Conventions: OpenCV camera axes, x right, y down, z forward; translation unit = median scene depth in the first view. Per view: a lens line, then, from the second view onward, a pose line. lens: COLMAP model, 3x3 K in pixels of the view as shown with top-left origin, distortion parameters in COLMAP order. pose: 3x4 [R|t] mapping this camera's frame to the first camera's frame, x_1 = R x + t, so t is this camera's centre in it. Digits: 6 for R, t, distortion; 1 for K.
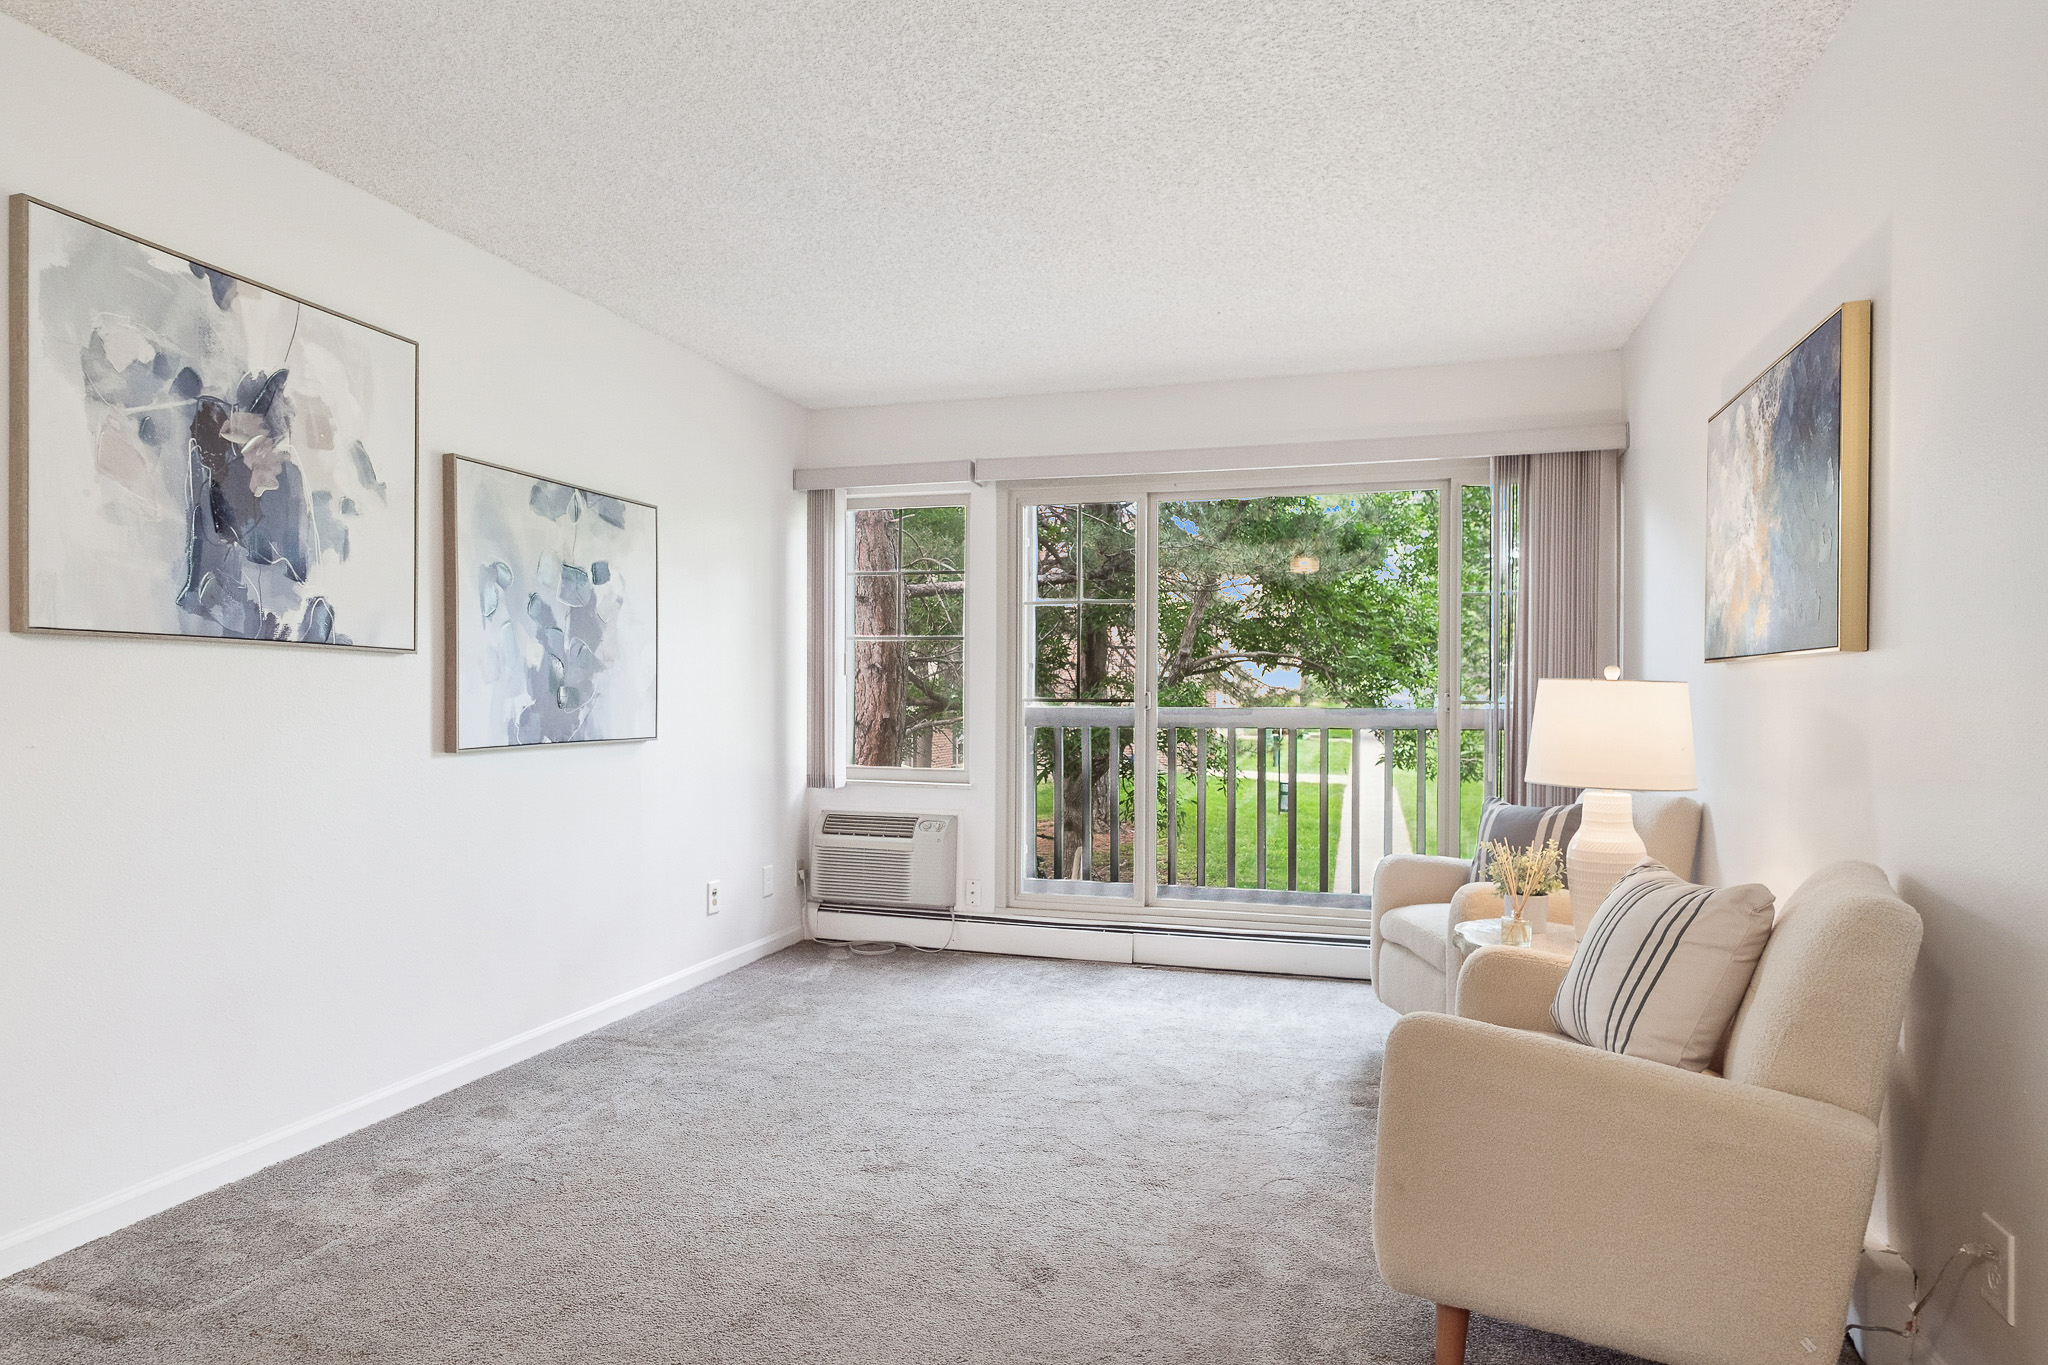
lens RADIAL K [[1140.1, 0, 1043.0], [0, 1140.1, 693.1], [0, 0, 1]] dist [0.002833, -0.000822]
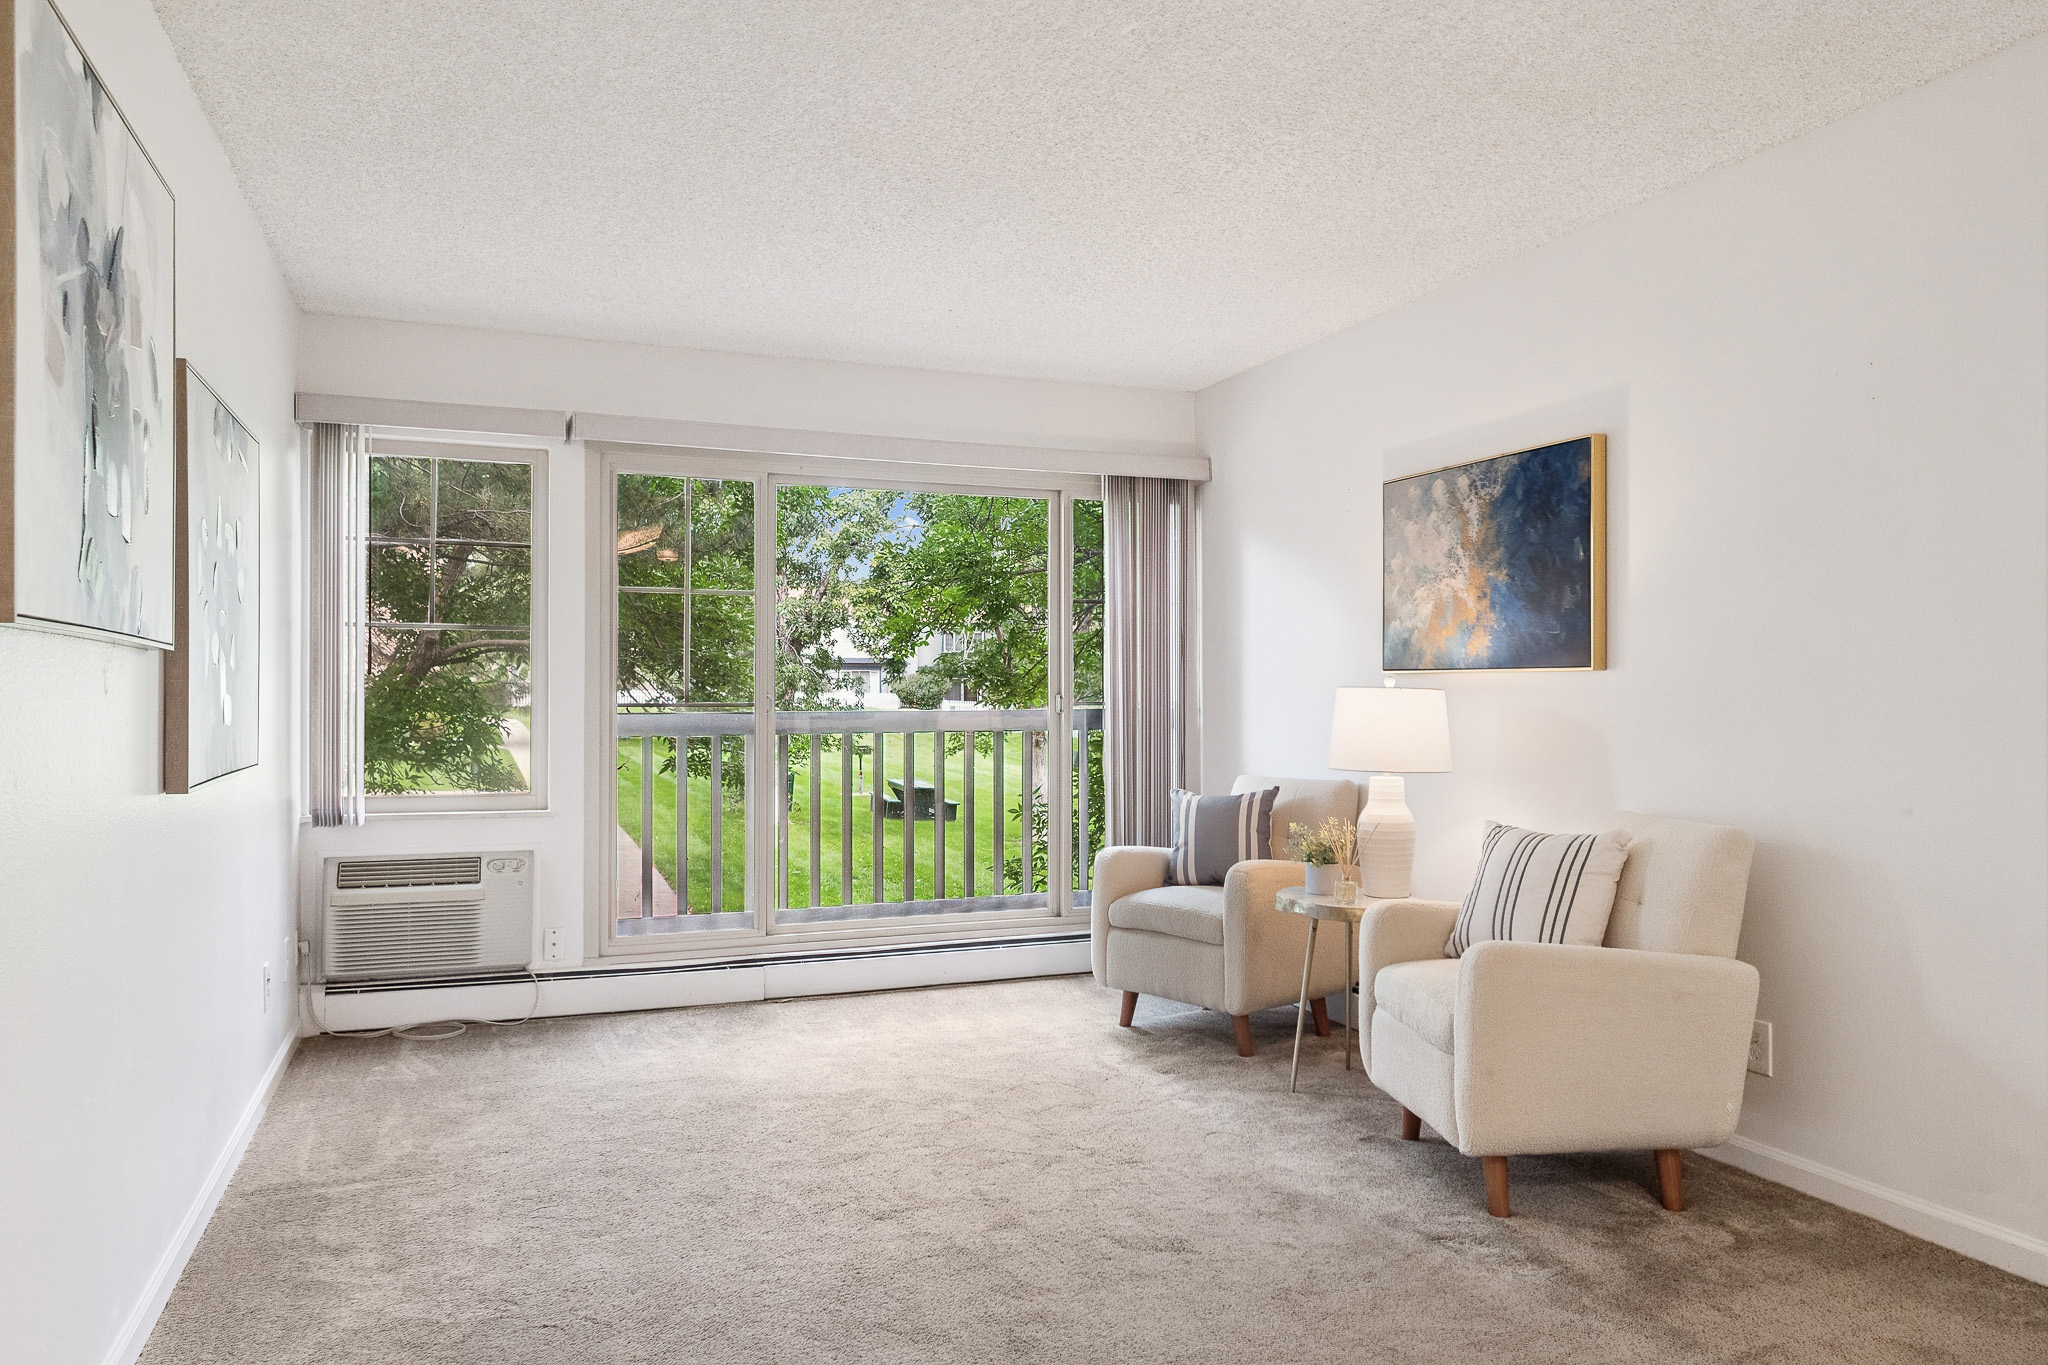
lens RADIAL K [[1376.3, 0, 1022.7], [0, 1376.3, 671.1], [0, 0, 1]] dist [0.007317, 0.002269]
pose [[0.789887, 0.005194, 0.613230, -0.482750], [0.002071, 0.999936, -0.011137, -0.008663], [-0.613248, 0.010067, 0.789826, 0.025144]]
